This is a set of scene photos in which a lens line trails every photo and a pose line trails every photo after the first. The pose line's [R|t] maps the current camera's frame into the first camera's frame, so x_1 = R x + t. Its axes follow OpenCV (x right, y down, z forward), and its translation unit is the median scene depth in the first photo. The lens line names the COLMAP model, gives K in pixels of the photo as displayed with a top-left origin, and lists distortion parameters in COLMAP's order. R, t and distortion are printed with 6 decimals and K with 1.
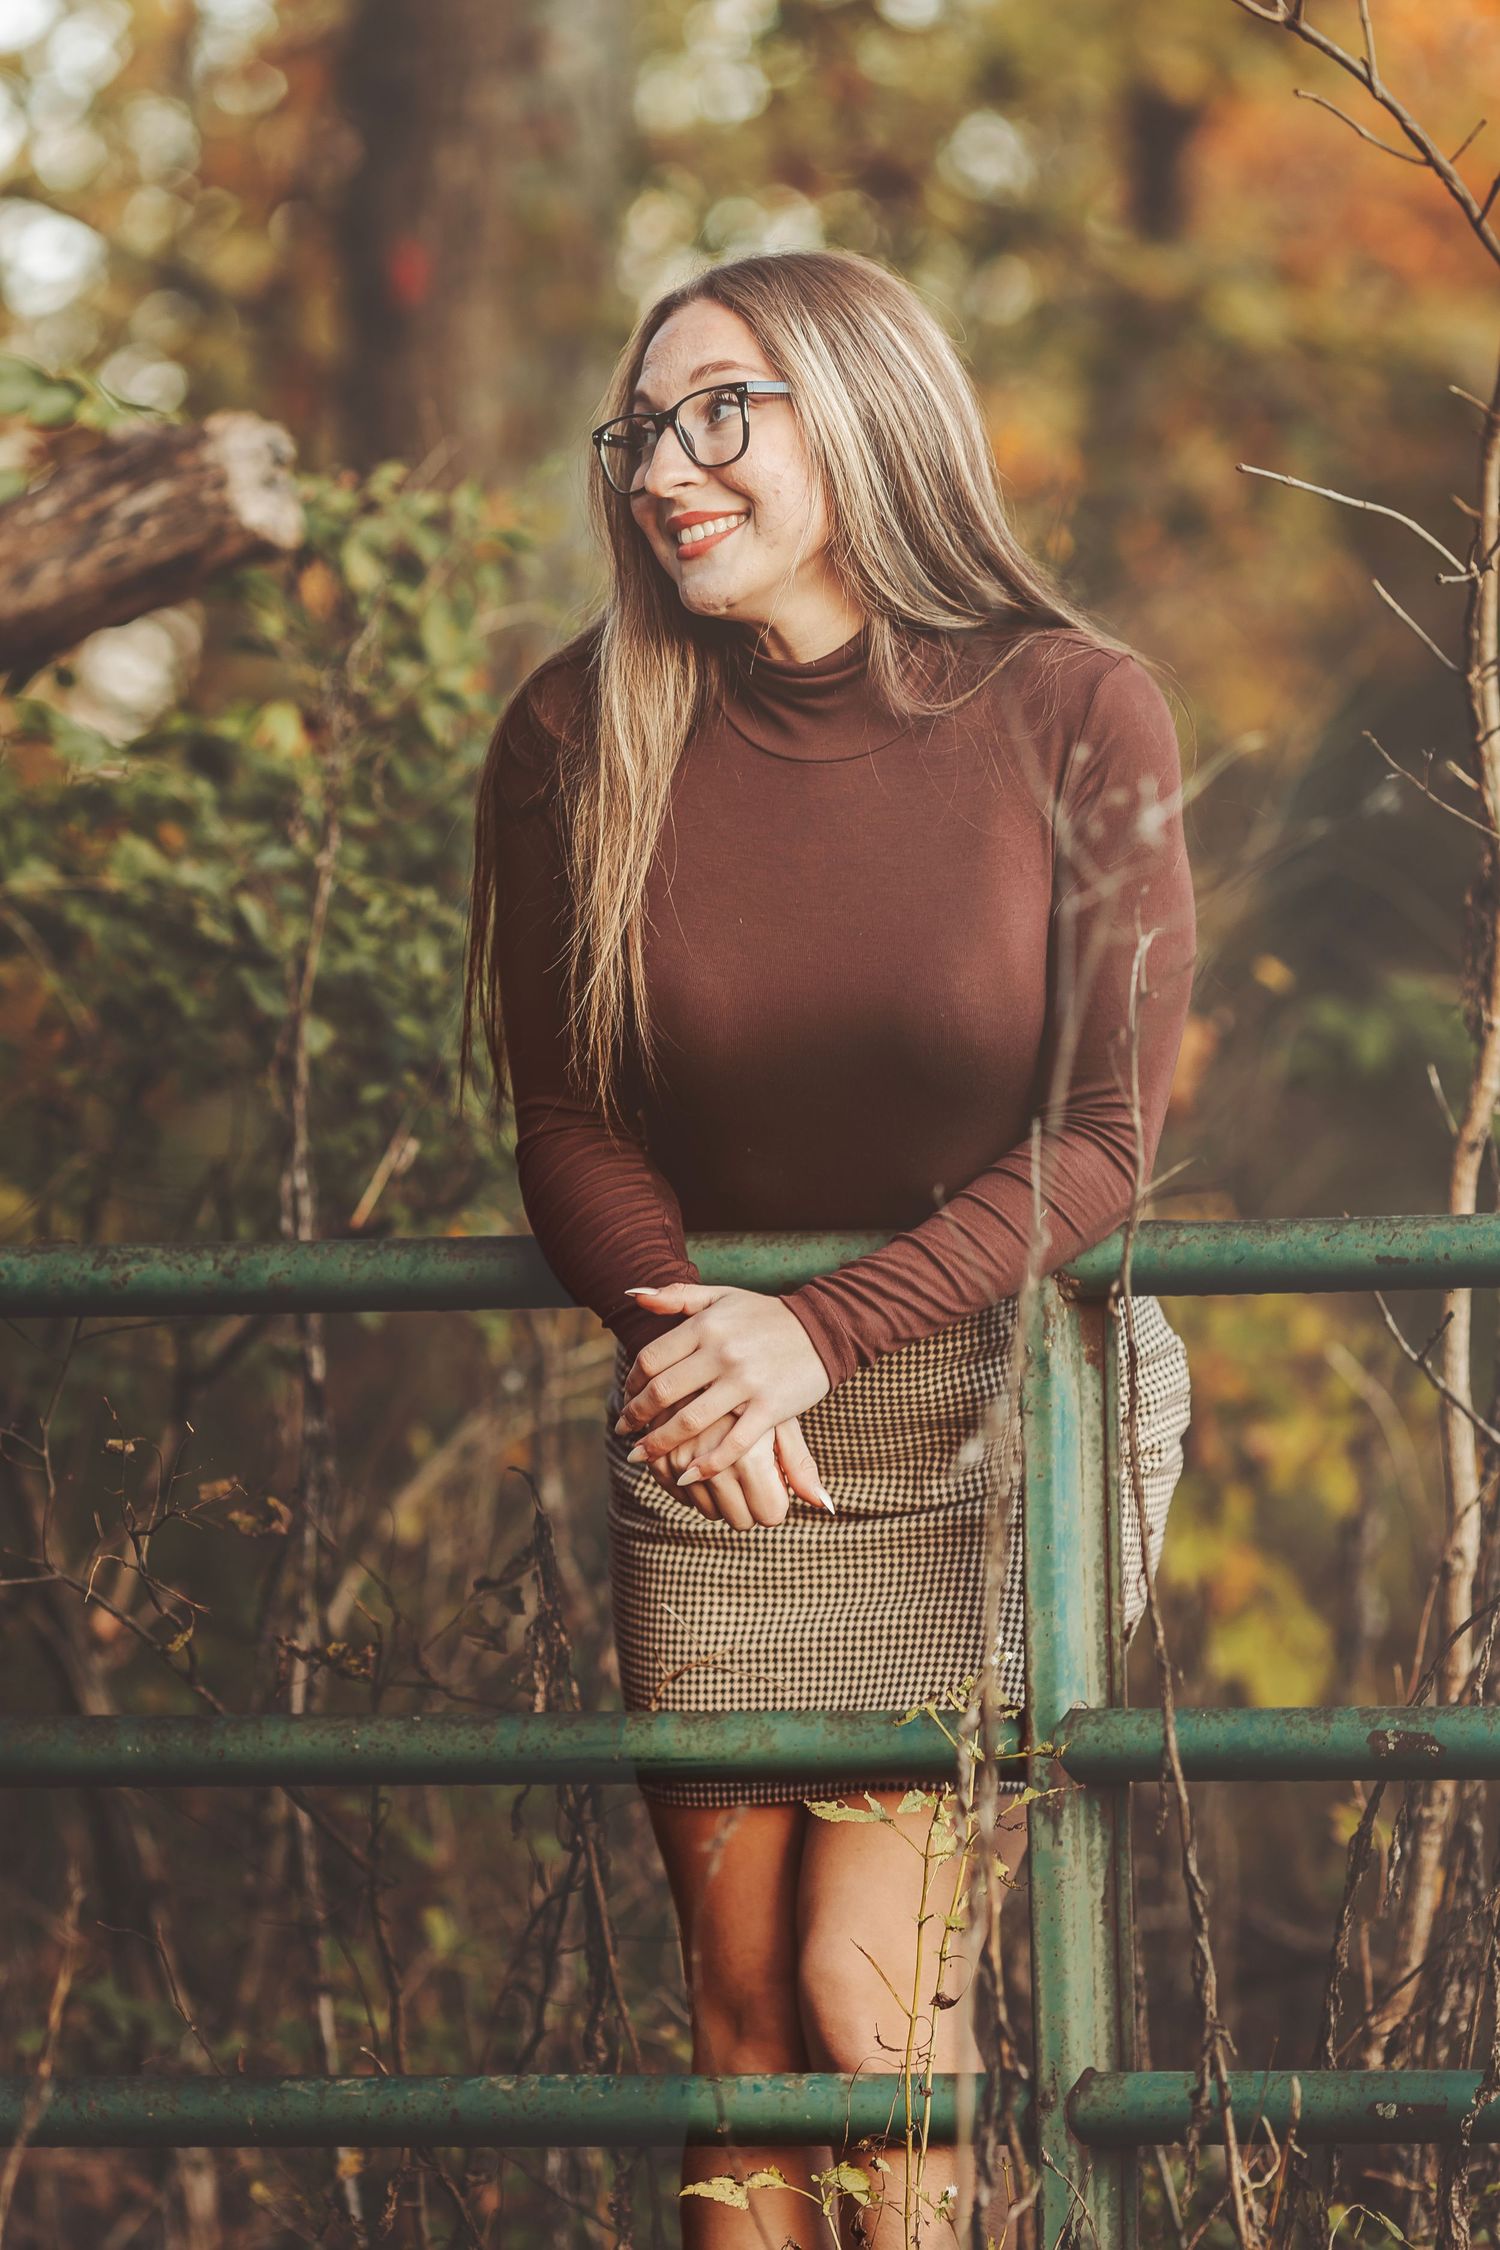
lens RADIAL K [[8363.8, 0, 750.0], [0, 8363.8, 1125.0], [0, 0, 1]] dist [0.102276, 5.745078]
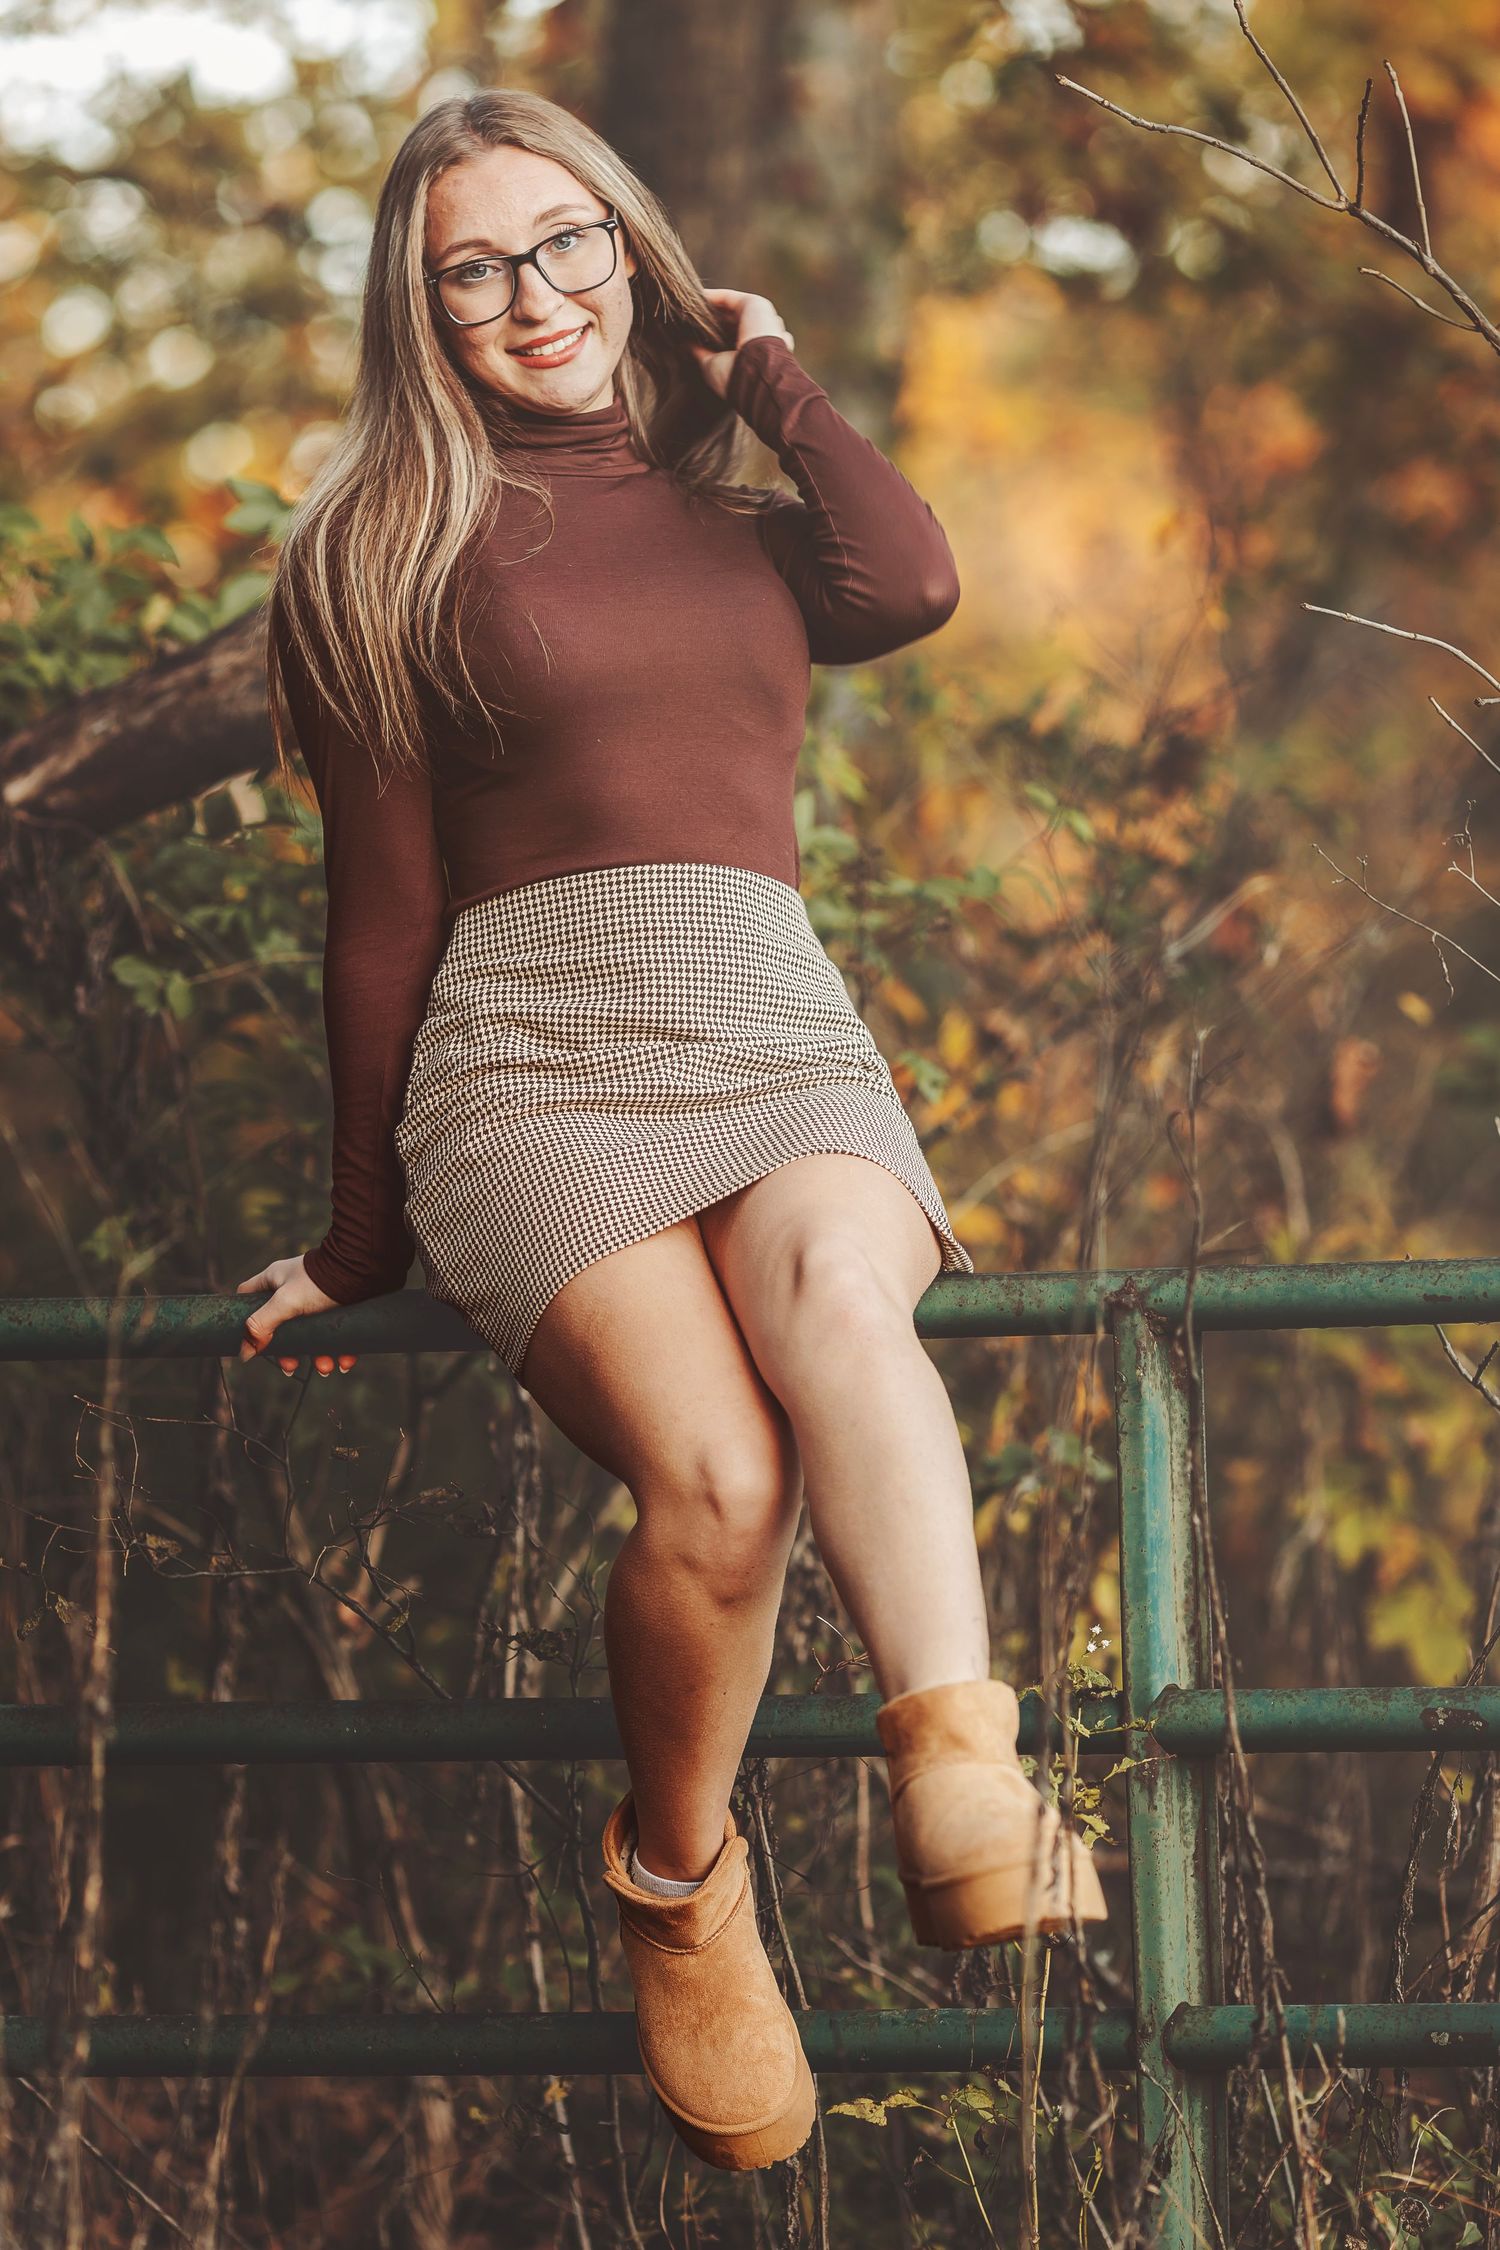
lens RADIAL K [[8363.8, 0, 750.0], [0, 8363.8, 1125.0], [0, 0, 1]] dist [0.102276, 5.745078]
pose [[0.999185, -0.009268, -0.039298, 0.027545], [0.009519, 0.999935, 0.006218, -0.015522], [0.039238, -0.006587, 0.999208, -0.149515]]
